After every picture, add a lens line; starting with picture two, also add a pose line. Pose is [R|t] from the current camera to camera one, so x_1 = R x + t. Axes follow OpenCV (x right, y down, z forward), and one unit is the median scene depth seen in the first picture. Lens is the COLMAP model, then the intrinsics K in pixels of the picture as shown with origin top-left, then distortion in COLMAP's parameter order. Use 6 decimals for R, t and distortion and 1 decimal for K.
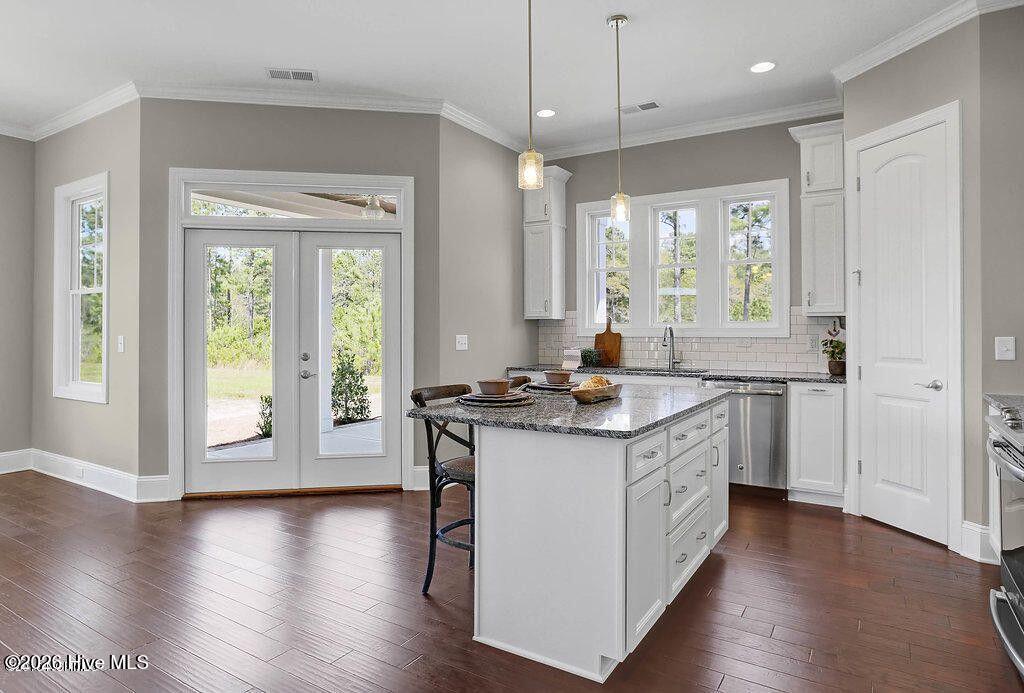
lens RADIAL K [[617.2, 0, 481.6], [0, 617.2, 325.8], [0, 0, 1]] dist [-0.027323, 0.021332]
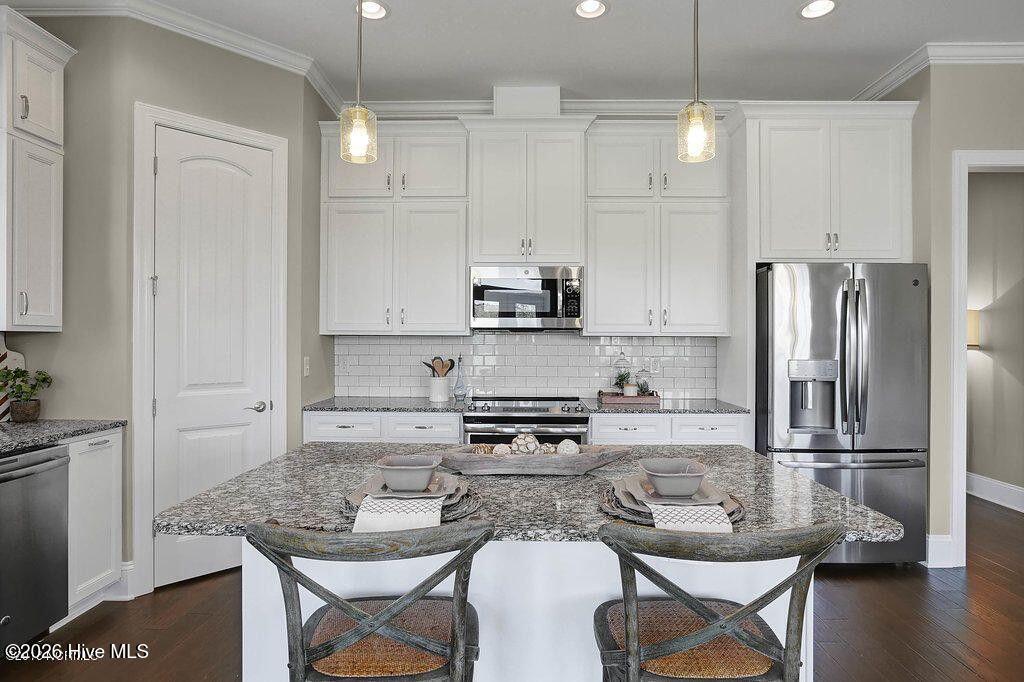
lens RADIAL K [[565.4, 0, 508.4], [0, 565.4, 343.5], [0, 0, 1]] dist [-0.018801, 0.010754]
pose [[-0.525195, -0.001675, 0.850980, -0.197504], [-0.006843, 0.999974, -0.002254, -0.005491], [-0.850955, -0.007007, -0.525193, 0.857769]]
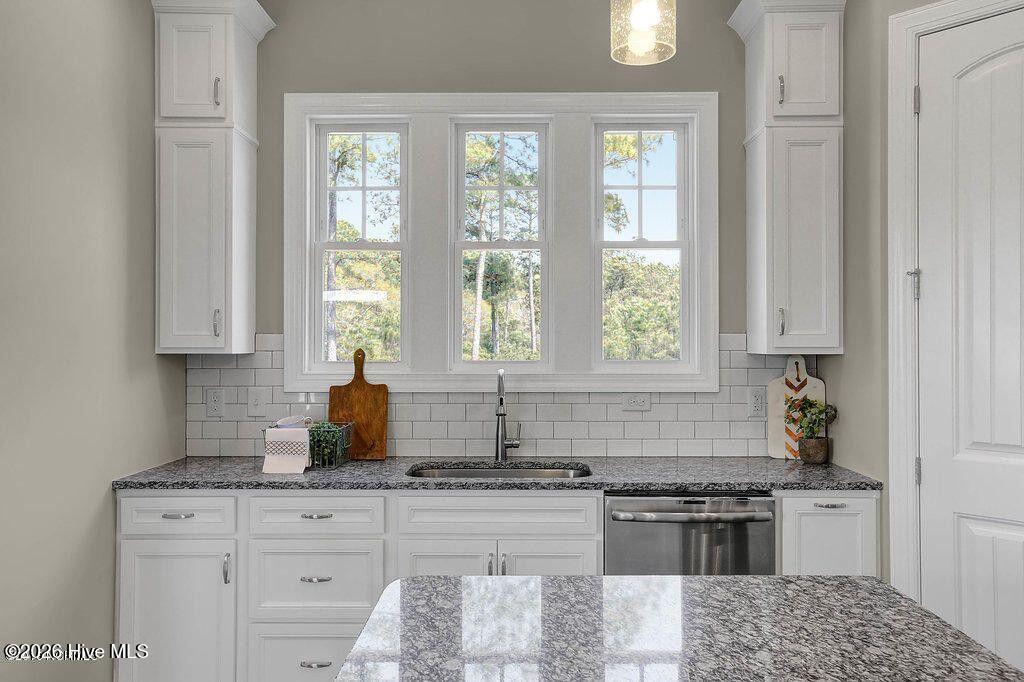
lens RADIAL K [[806.8, 0, 511.7], [0, 806.8, 336.6], [0, 0, 1]] dist [0.031218, 0.009479]
pose [[0.840628, 0.006641, 0.541572, -0.030066], [-0.004613, 0.999976, -0.005101, -0.025894], [-0.541593, 0.001790, 0.840639, 0.528805]]
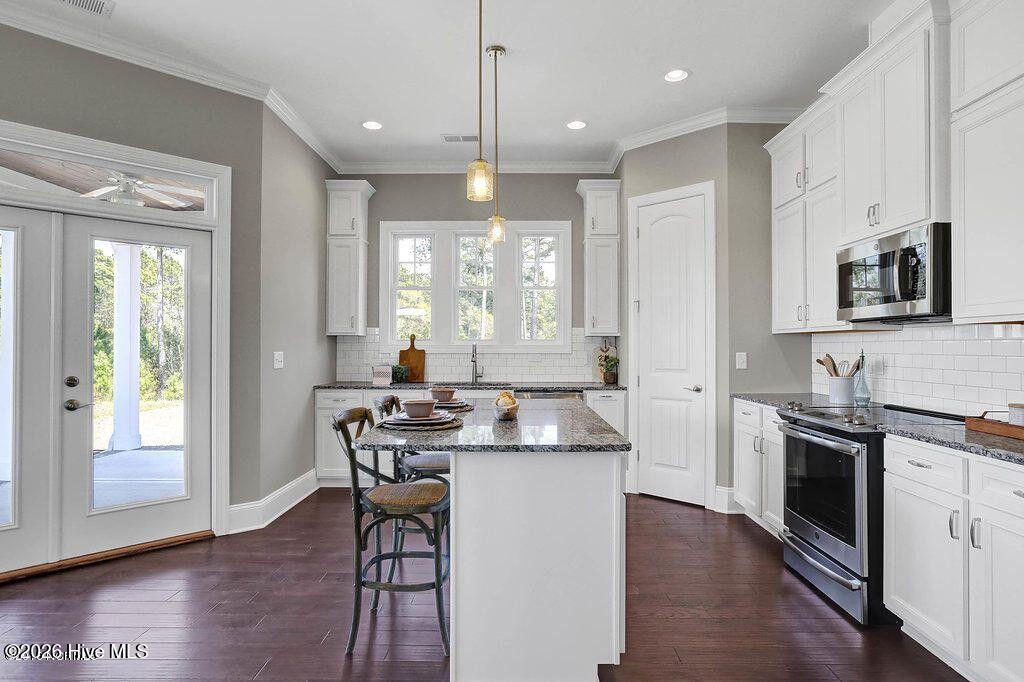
lens RADIAL K [[565.4, 0, 514.1], [0, 565.4, 340.1], [0, 0, 1]] dist [-0.018801, 0.010754]
pose [[0.839782, 0.008186, 0.542862, -0.203553], [-0.005962, 0.999965, -0.005856, 0.000343], [-0.542891, 0.001681, 0.839802, 0.132963]]
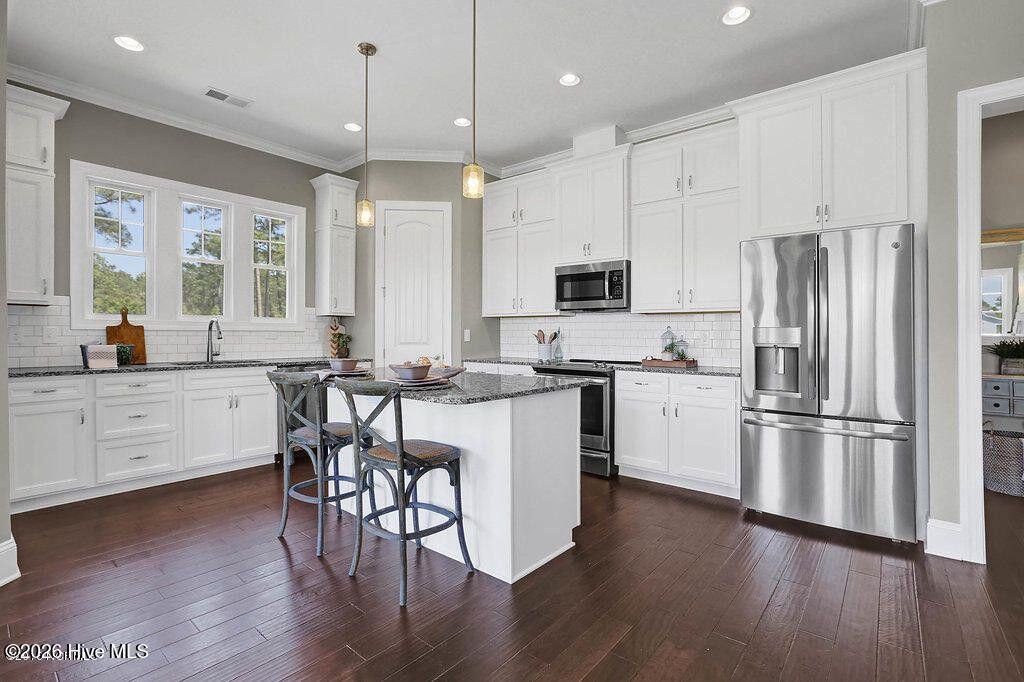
lens RADIAL K [[483.2, 0, 496.1], [0, 483.2, 341.1], [0, 0, 1]] dist [-0.004750, 0.000971]
pose [[0.135358, -0.012519, 0.990718, -0.479998], [-0.011550, 0.999832, 0.014213, 0.022011], [-0.990729, -0.013367, 0.135190, 0.478286]]
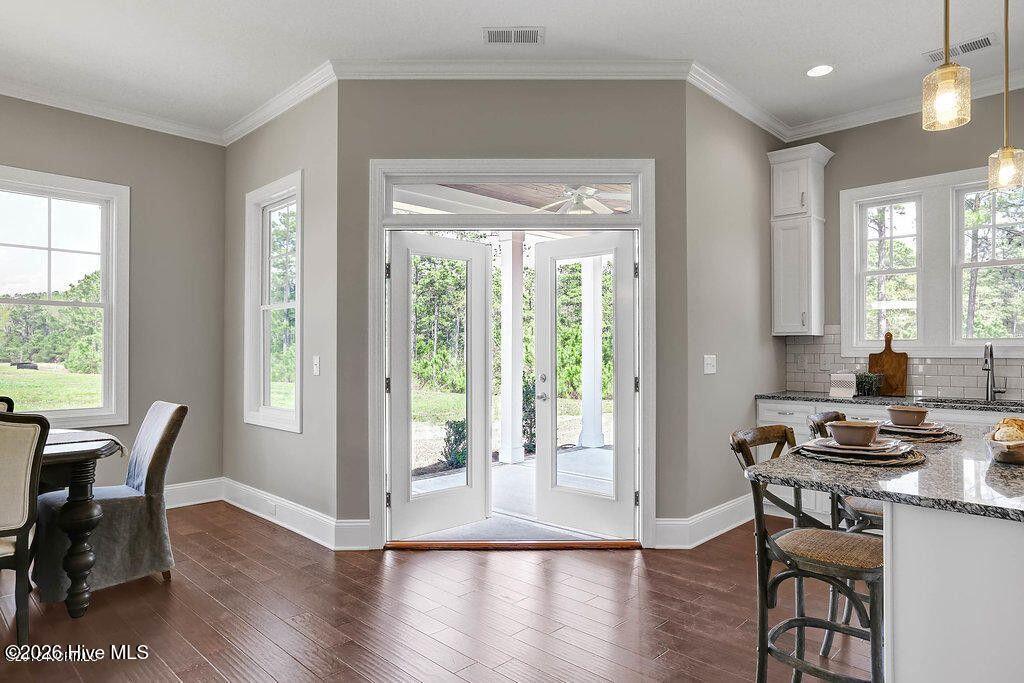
lens RADIAL K [[626.3, 0, 526.0], [0, 626.3, 344.9], [0, 0, 1]] dist [-0.011722, 0.017481]
pose [[0.984841, -0.003129, -0.173433, -0.134647], [0.003072, 0.999995, -0.000596, 0.000978], [0.173434, 0.000054, 0.984845, 0.166792]]
